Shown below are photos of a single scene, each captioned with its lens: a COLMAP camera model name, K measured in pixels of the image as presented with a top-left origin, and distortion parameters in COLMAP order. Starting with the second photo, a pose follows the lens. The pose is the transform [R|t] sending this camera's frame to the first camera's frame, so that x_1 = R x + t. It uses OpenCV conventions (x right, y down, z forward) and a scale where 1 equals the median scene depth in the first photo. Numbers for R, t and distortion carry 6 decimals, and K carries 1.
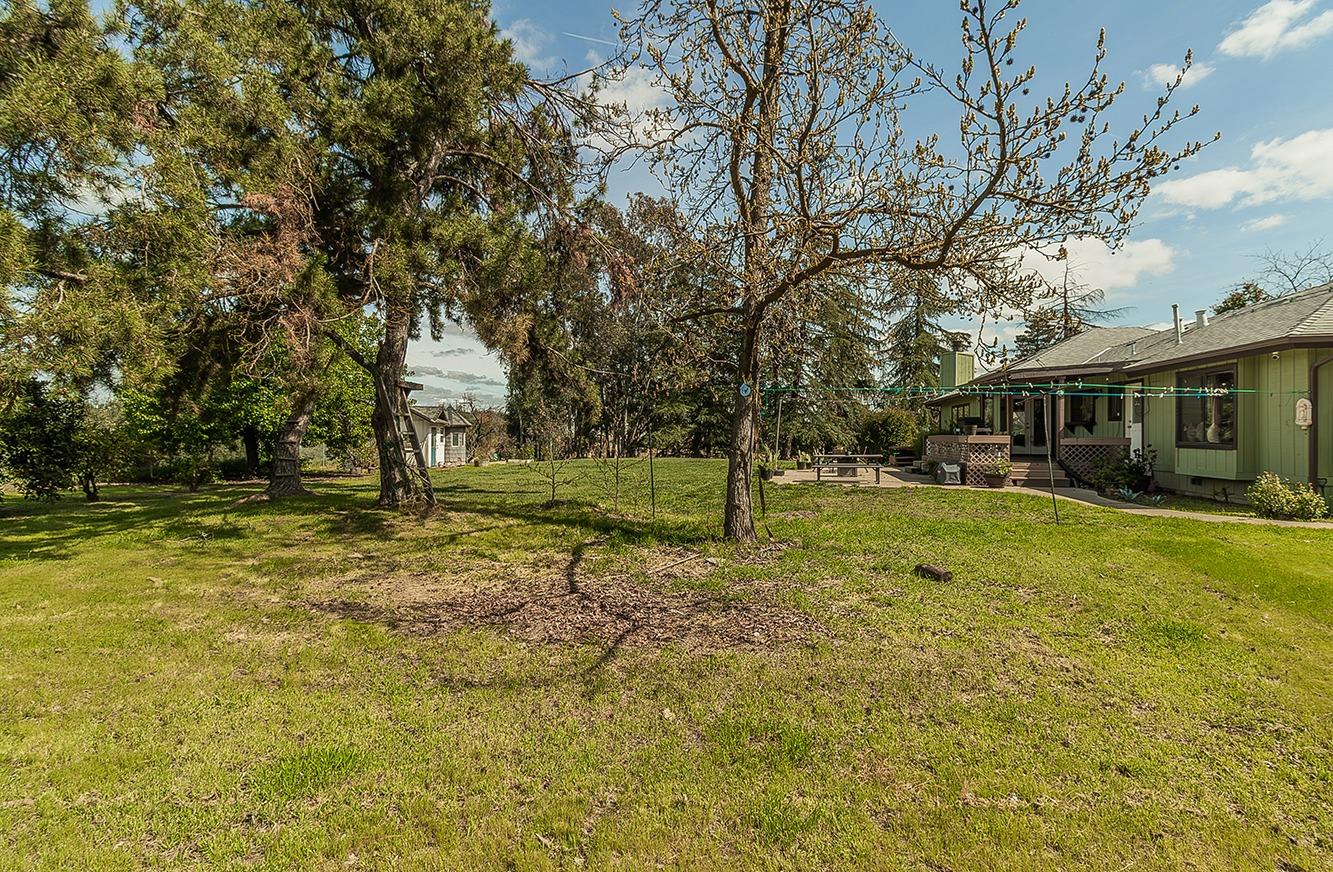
lens RADIAL K [[593.3, 0, 664.5], [0, 593.3, 432.5], [0, 0, 1]] dist [-0.014404, 0.003101]
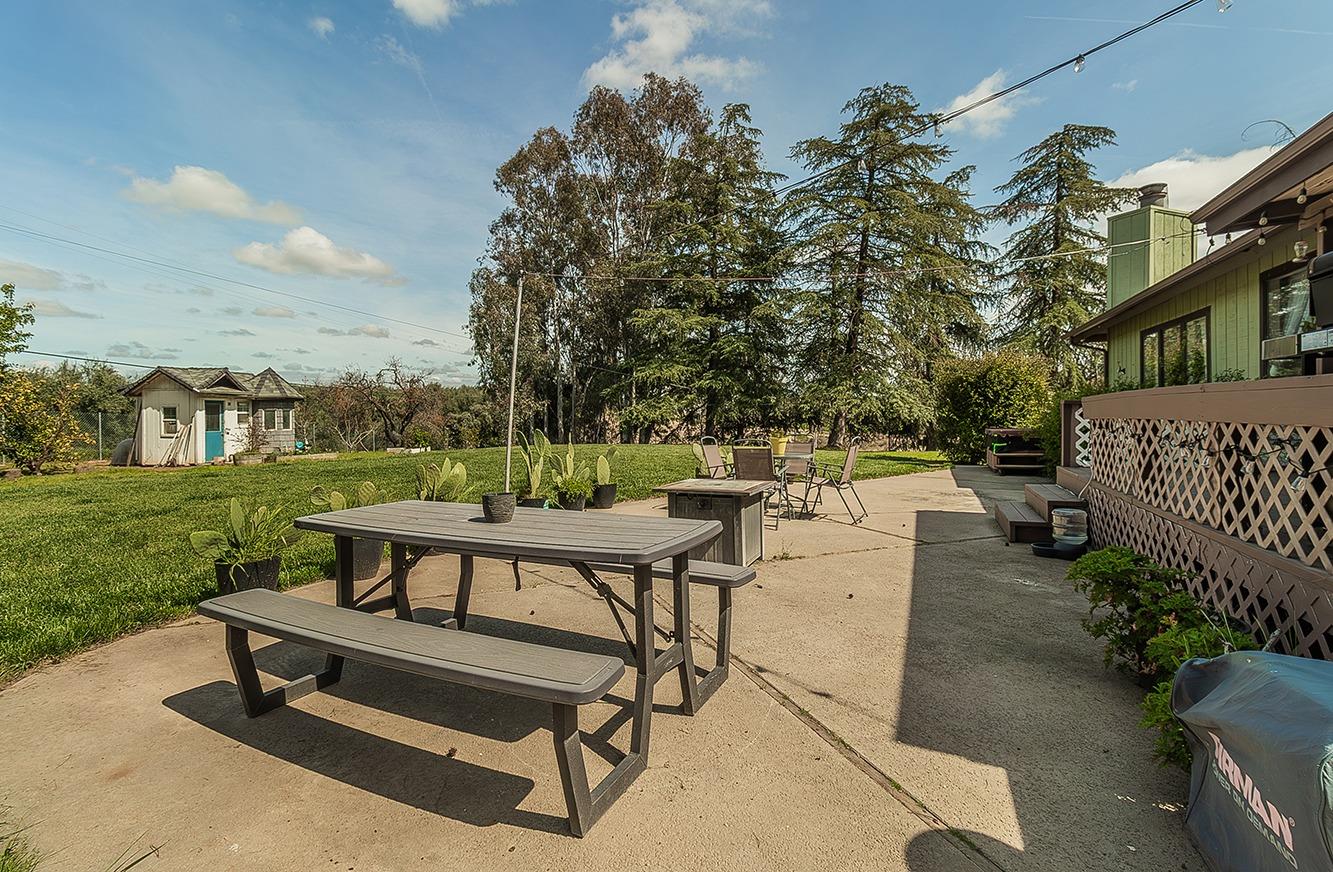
lens RADIAL K [[593.3, 0, 666.4], [0, 593.3, 417.9], [0, 0, 1]] dist [-0.014404, 0.003101]
pose [[0.982658, -0.007429, -0.185279, 0.144067], [0.010283, 0.999843, 0.014446, 0.003612], [0.185143, -0.016101, 0.982580, 0.325889]]
